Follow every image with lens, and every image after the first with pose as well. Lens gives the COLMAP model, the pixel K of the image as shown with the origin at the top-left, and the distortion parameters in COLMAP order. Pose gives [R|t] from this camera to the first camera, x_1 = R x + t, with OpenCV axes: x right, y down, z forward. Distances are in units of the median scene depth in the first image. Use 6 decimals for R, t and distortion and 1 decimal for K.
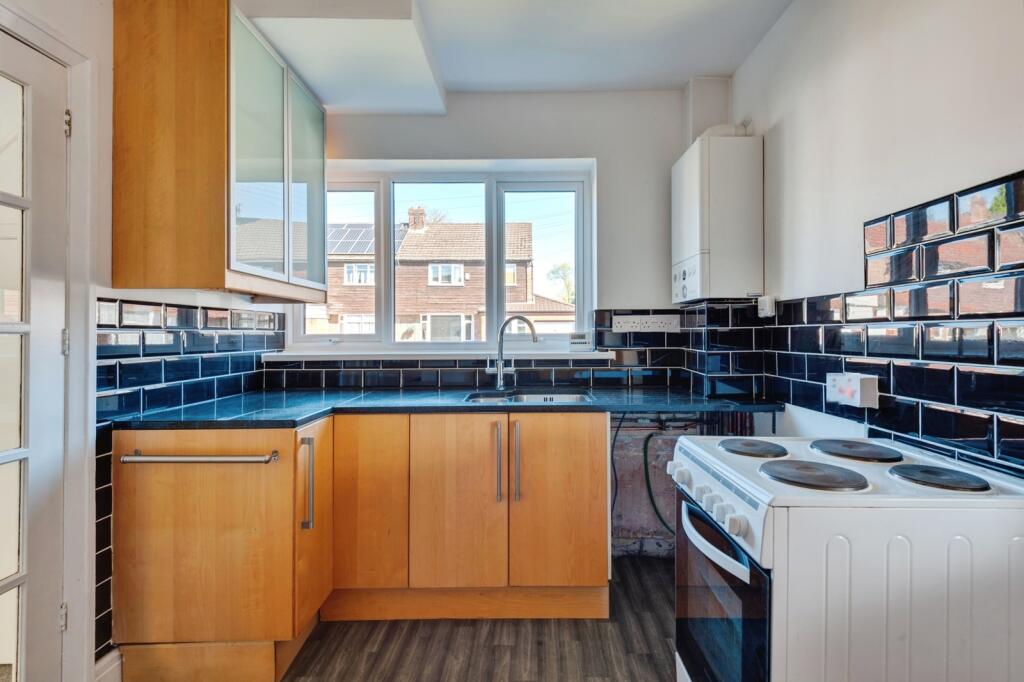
lens RADIAL K [[475.8, 0, 515.4], [0, 475.8, 331.3], [0, 0, 1]] dist [0.017395, -0.000545]
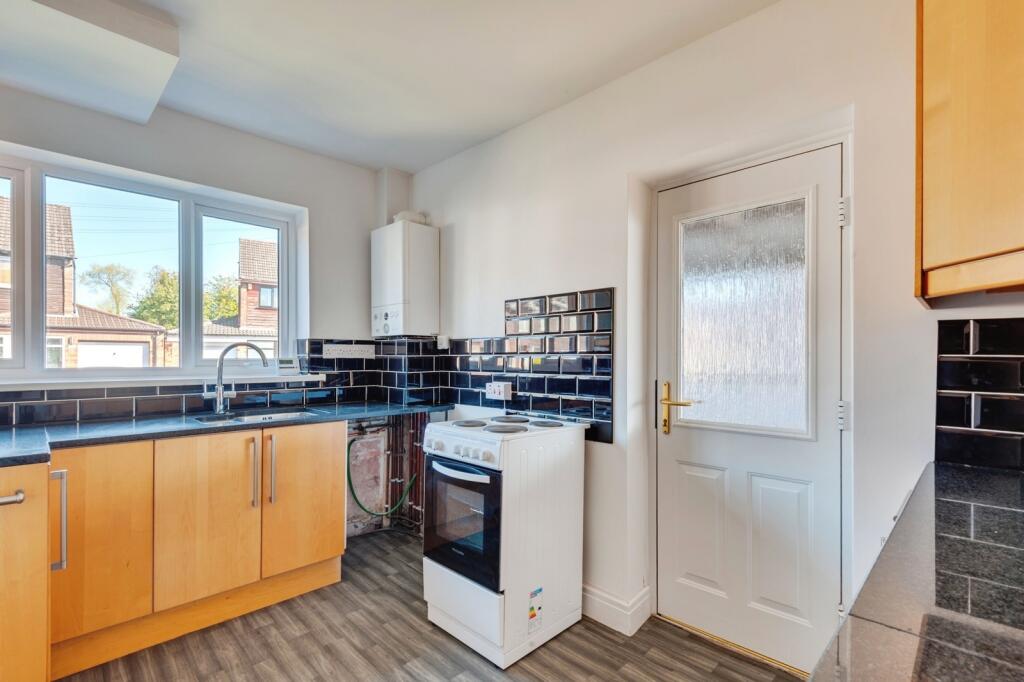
lens RADIAL K [[471.6, 0, 513.4], [0, 471.6, 360.0], [0, 0, 1]] dist [-0.014861, -0.000697]
pose [[0.699300, 0.001866, 0.714826, -0.380417], [-0.008308, 0.999950, 0.005517, -0.004994], [-0.714780, -0.009797, 0.699281, -0.206507]]
